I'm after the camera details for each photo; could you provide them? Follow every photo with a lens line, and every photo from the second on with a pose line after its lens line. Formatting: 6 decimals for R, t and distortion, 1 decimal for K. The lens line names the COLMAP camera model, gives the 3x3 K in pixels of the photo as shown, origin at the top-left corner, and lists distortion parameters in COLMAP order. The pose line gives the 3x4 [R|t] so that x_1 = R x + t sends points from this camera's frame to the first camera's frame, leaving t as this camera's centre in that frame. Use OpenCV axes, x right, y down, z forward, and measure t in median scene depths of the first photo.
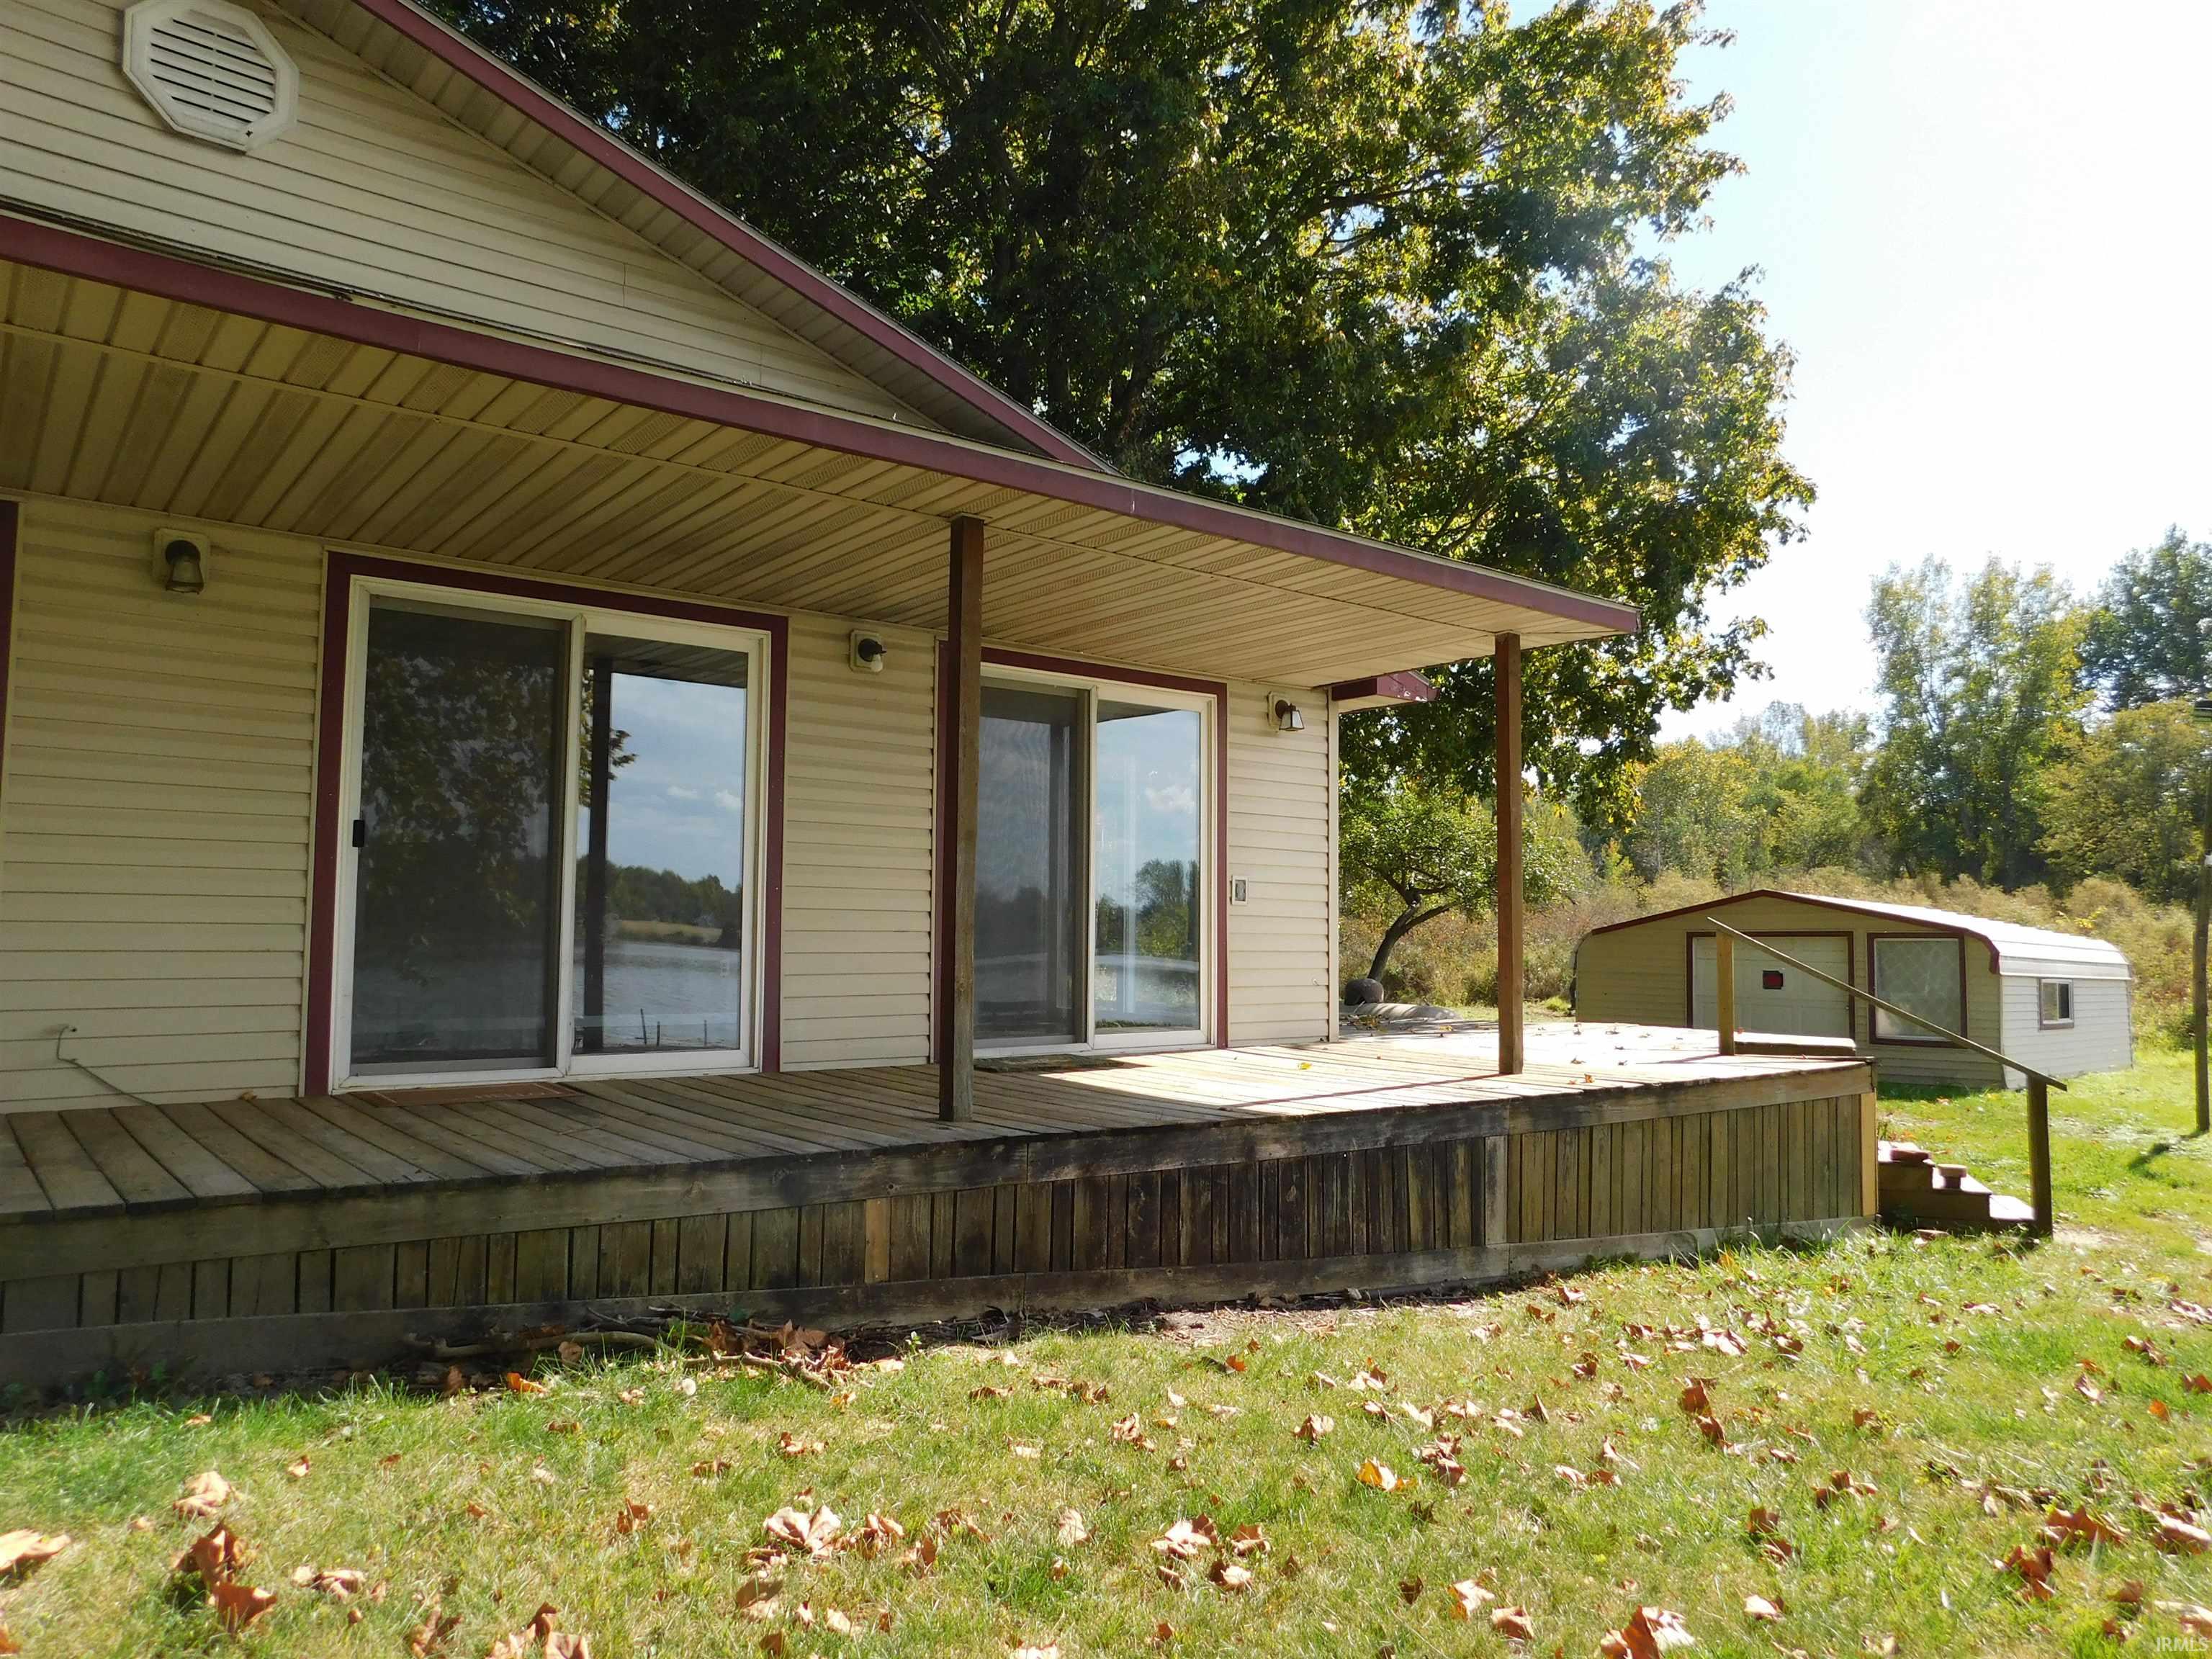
lens RADIAL K [[1529.9, 0, 1106.0], [0, 1529.9, 829.5], [0, 0, 1]] dist [-0.090679, 0.110918]
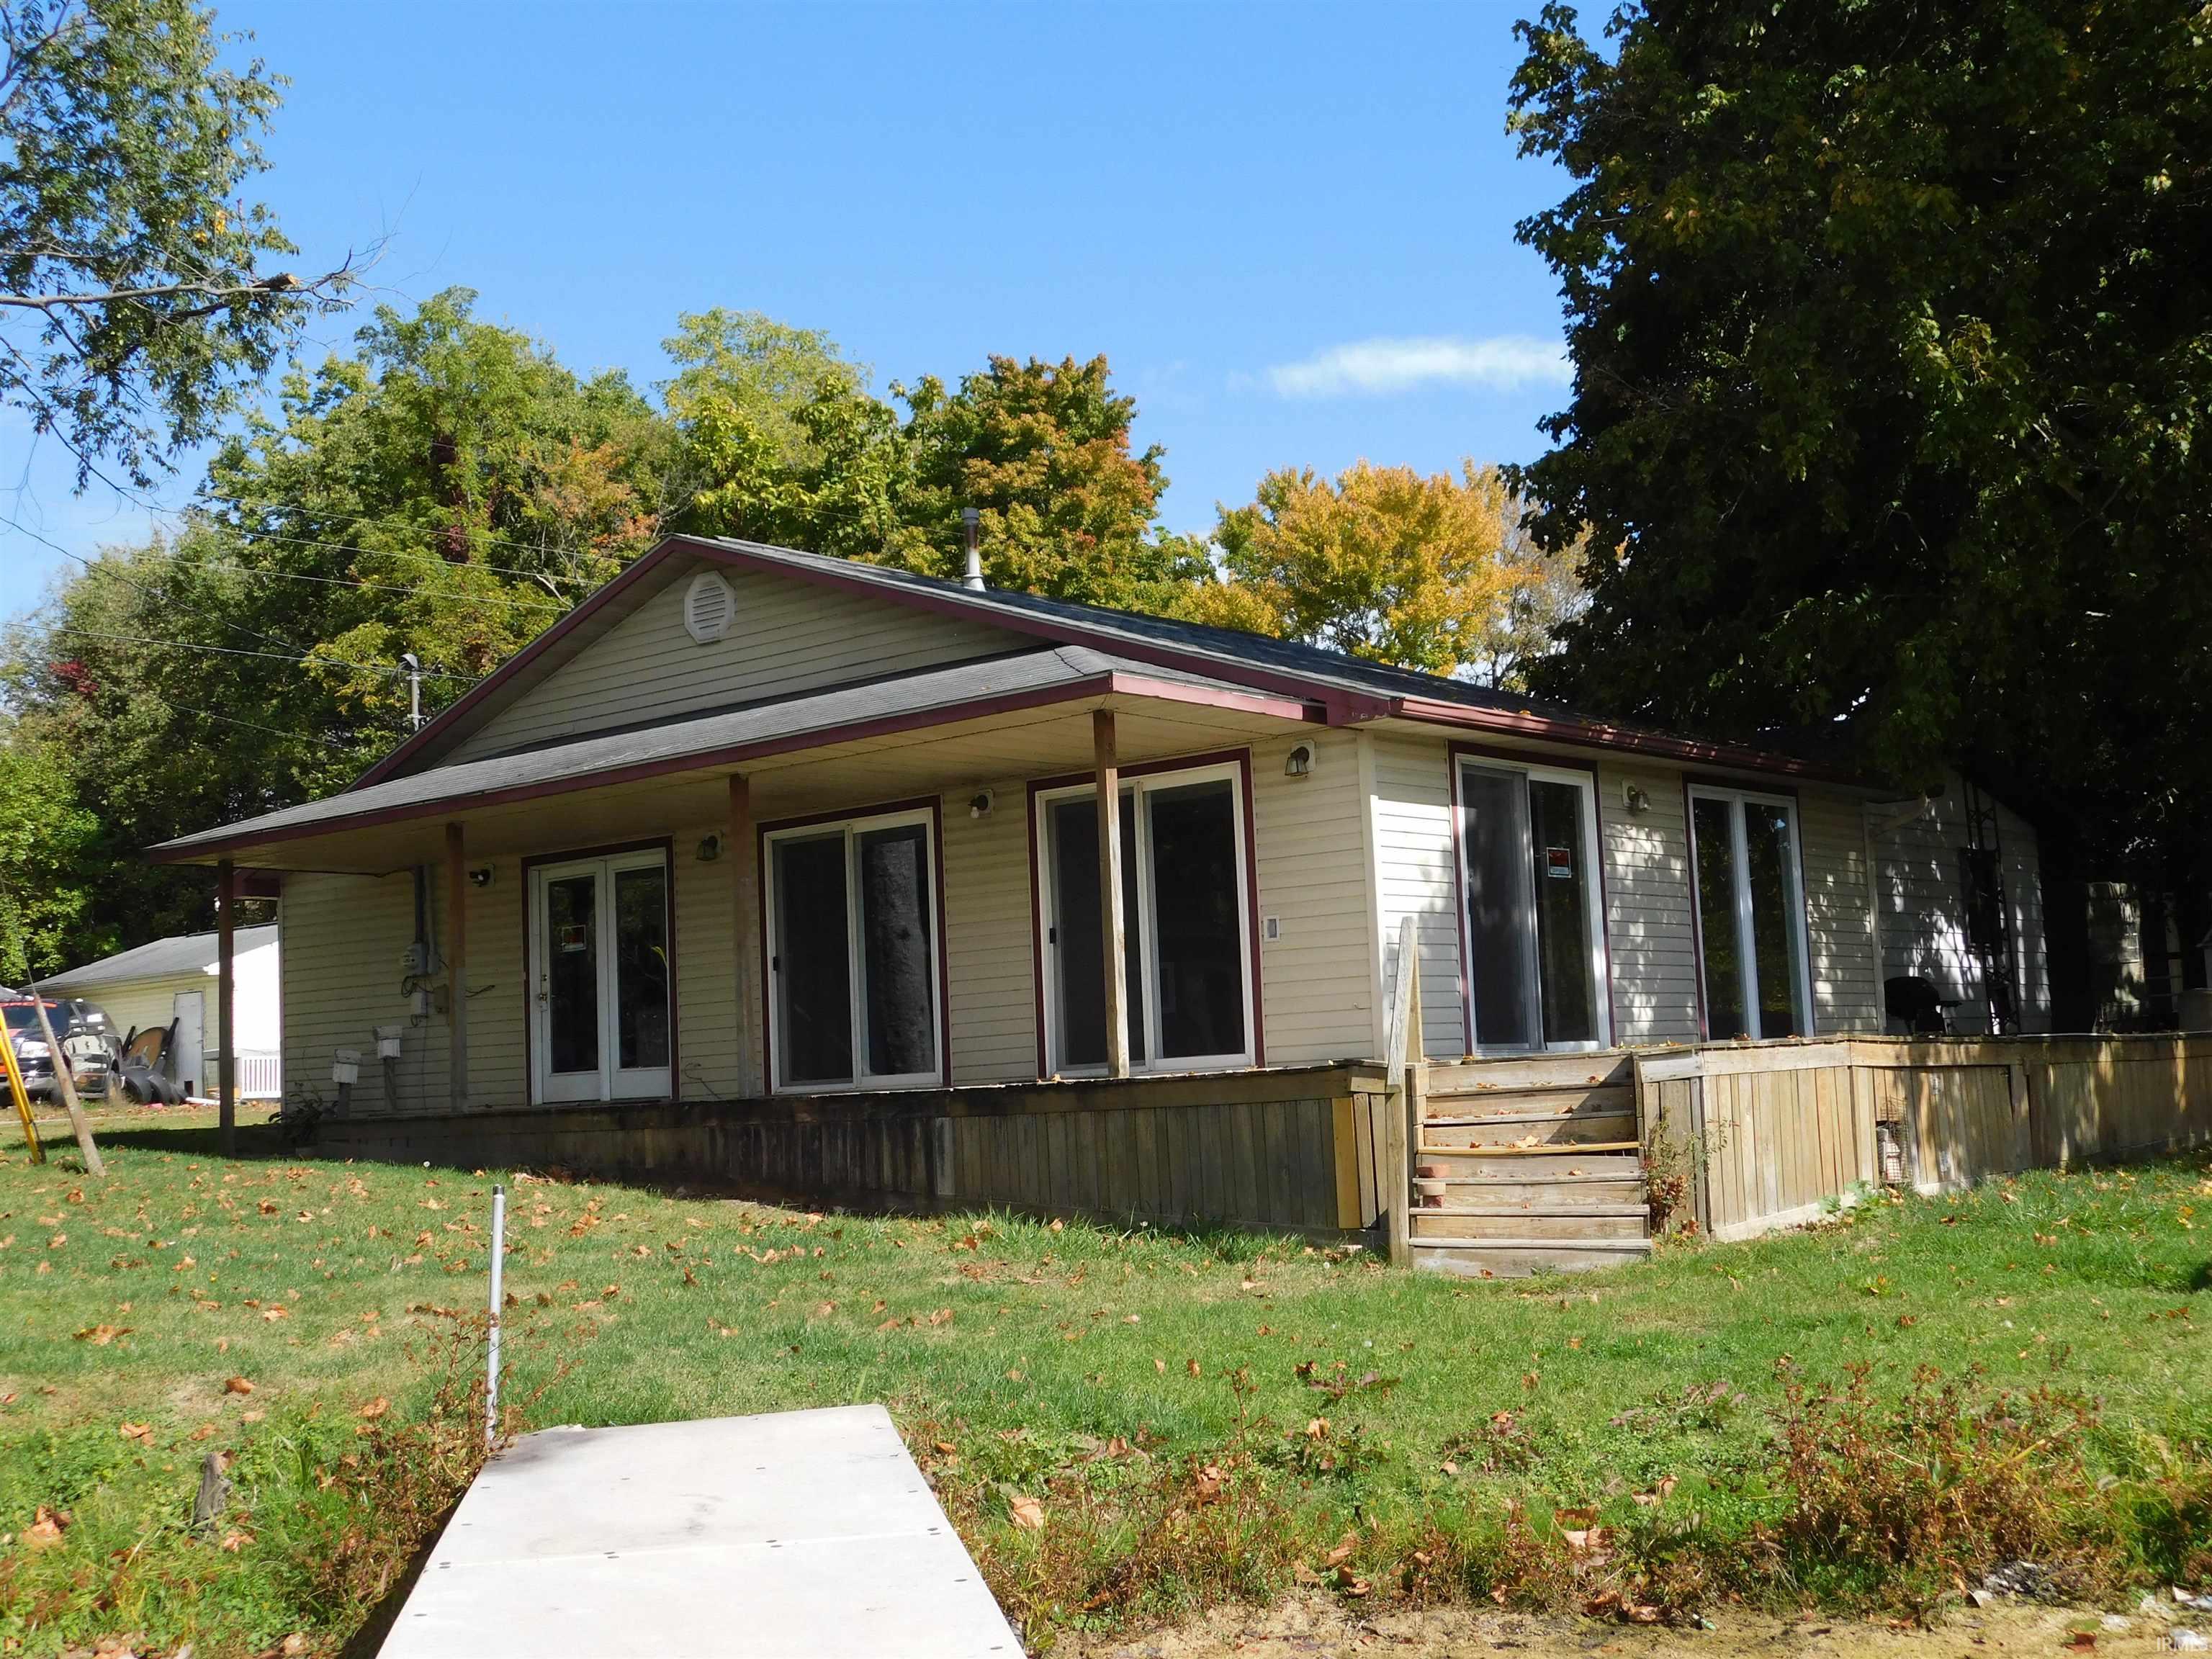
lens RADIAL K [[2583.6, 0, 1106.0], [0, 2583.6, 829.5], [0, 0, 1]] dist [-0.074135, -0.000908]
pose [[0.185895, -0.119242, -0.975307, 2.058684], [0.118430, 0.988091, -0.098232, 0.149952], [0.975406, -0.097245, 0.197803, 0.554602]]
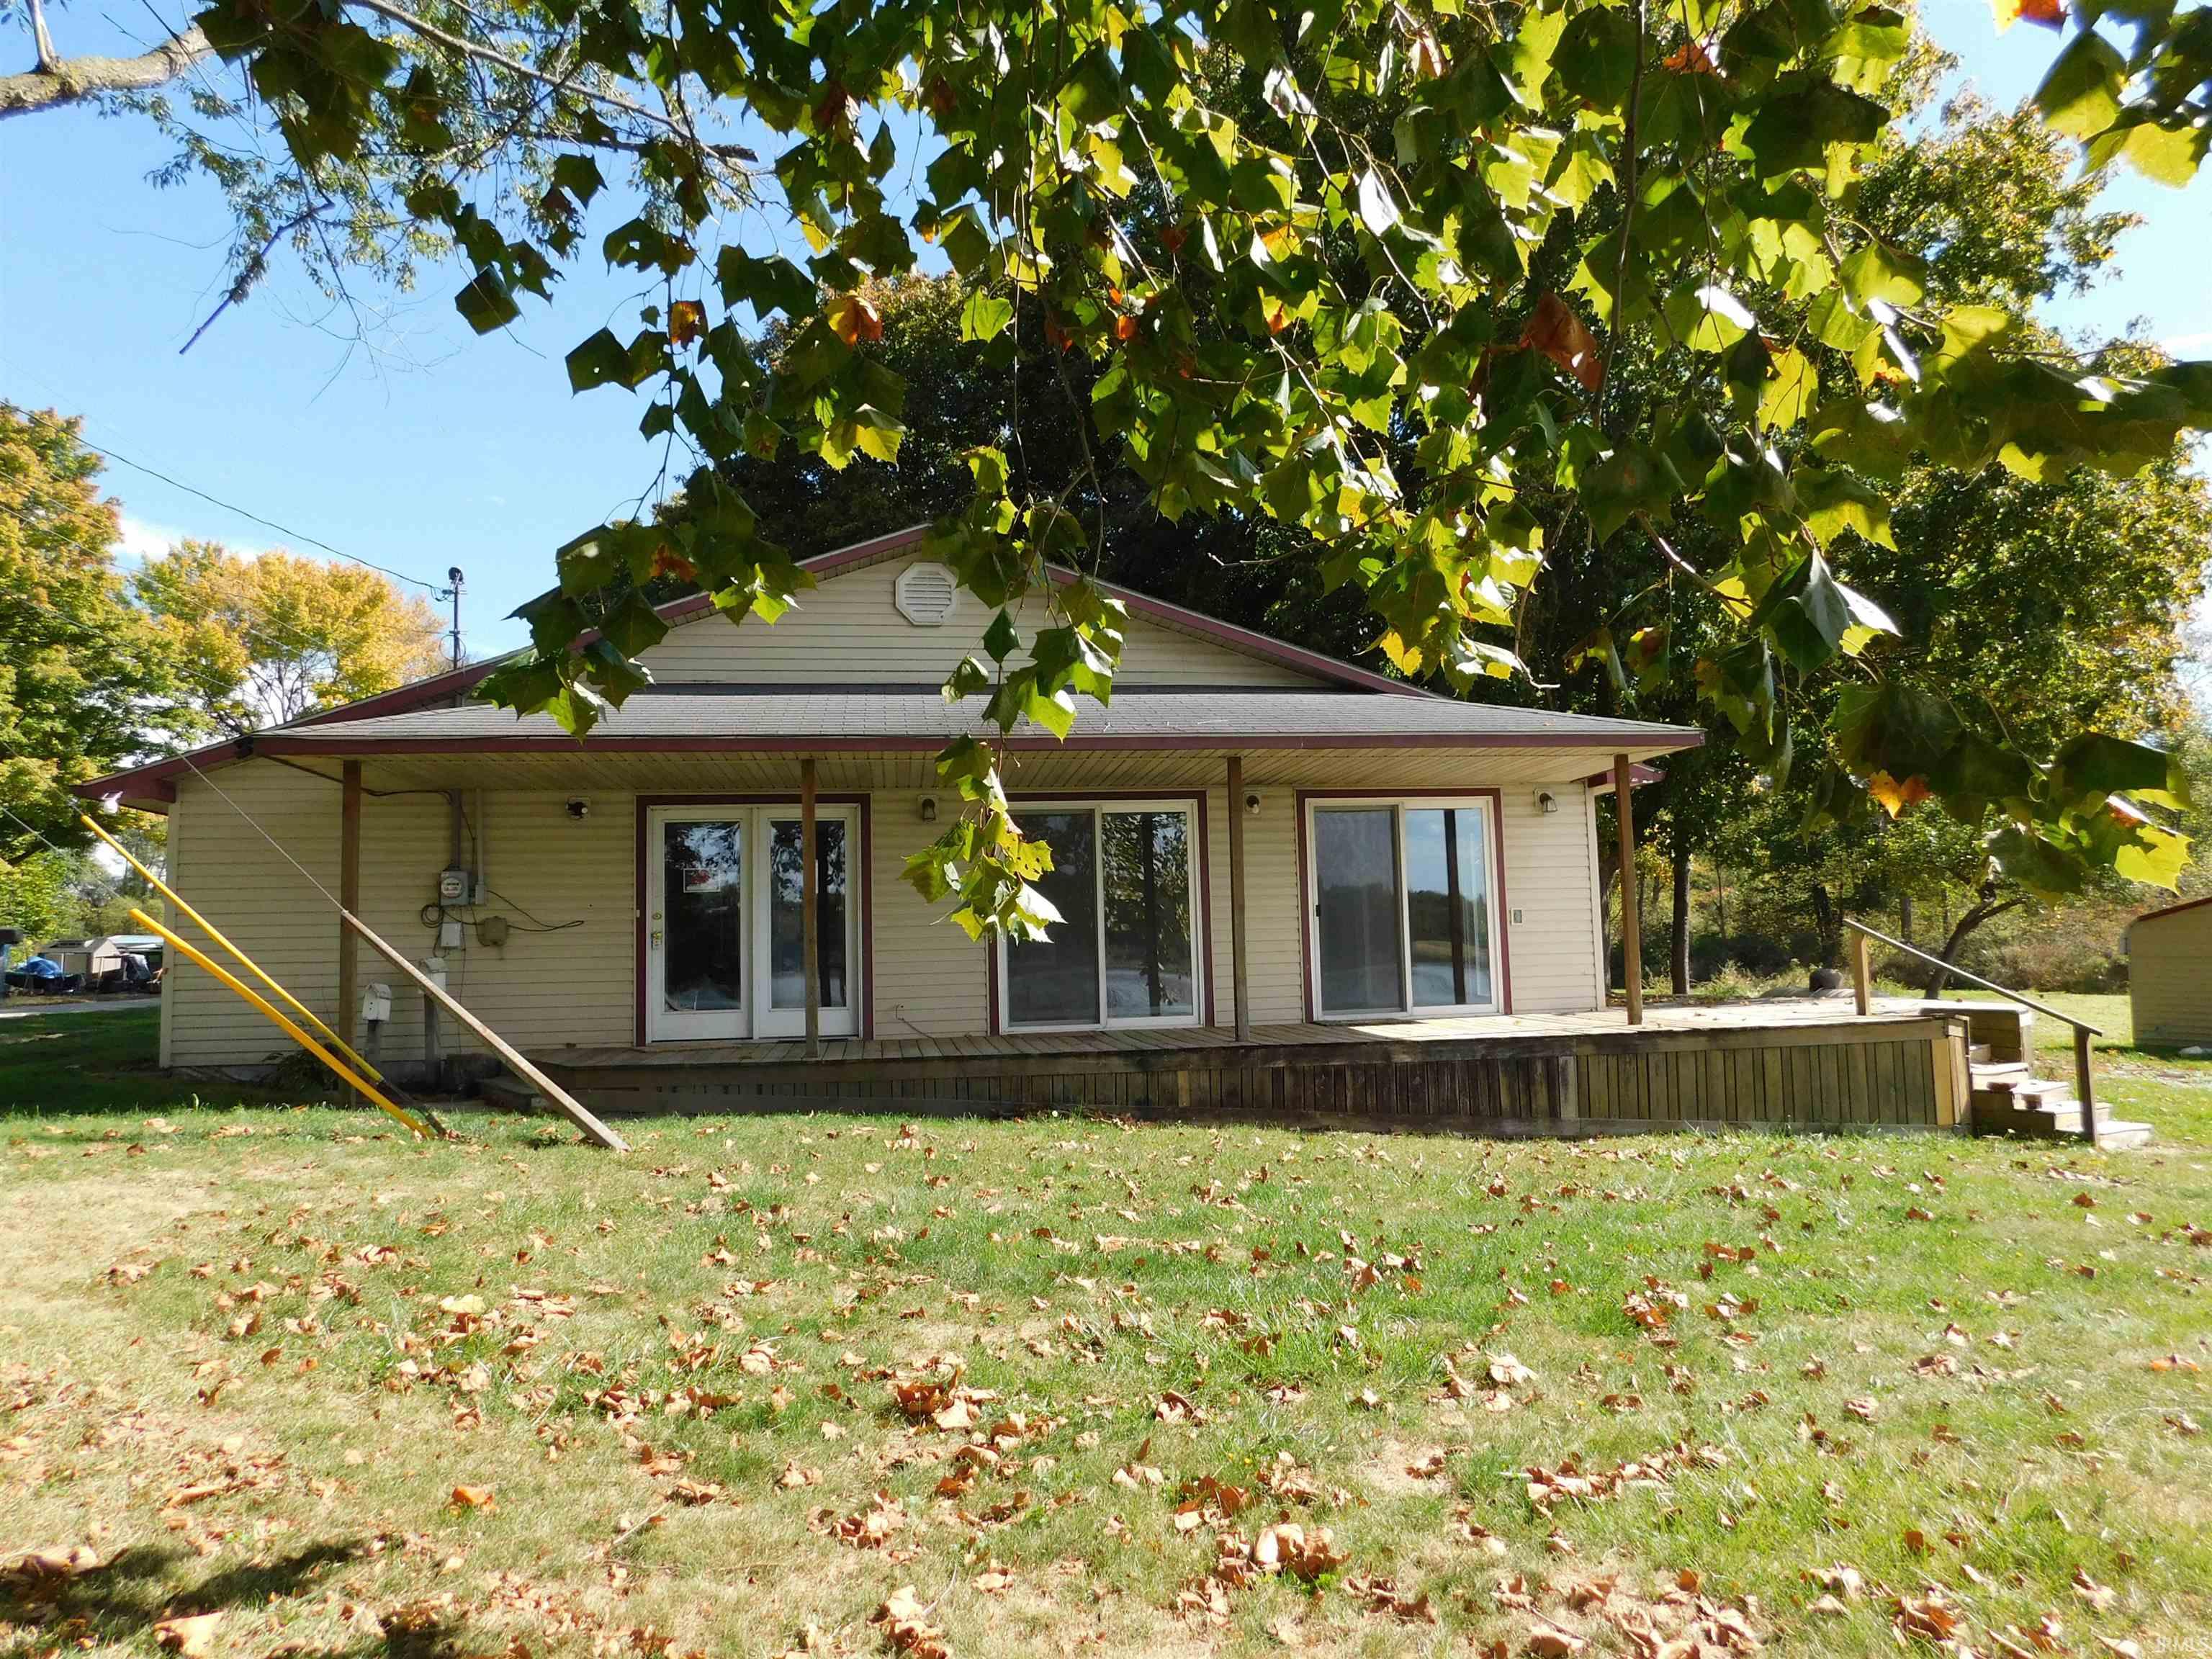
lens RADIAL K [[1461.4, 0, 1106.0], [0, 1461.4, 829.5], [0, 0, 1]] dist [-0.047099, 0.006527]
pose [[0.867528, -0.075256, -0.491663, 0.506346], [0.069599, 0.997129, -0.029820, -0.038127], [0.492495, -0.008349, 0.870275, -0.578014]]
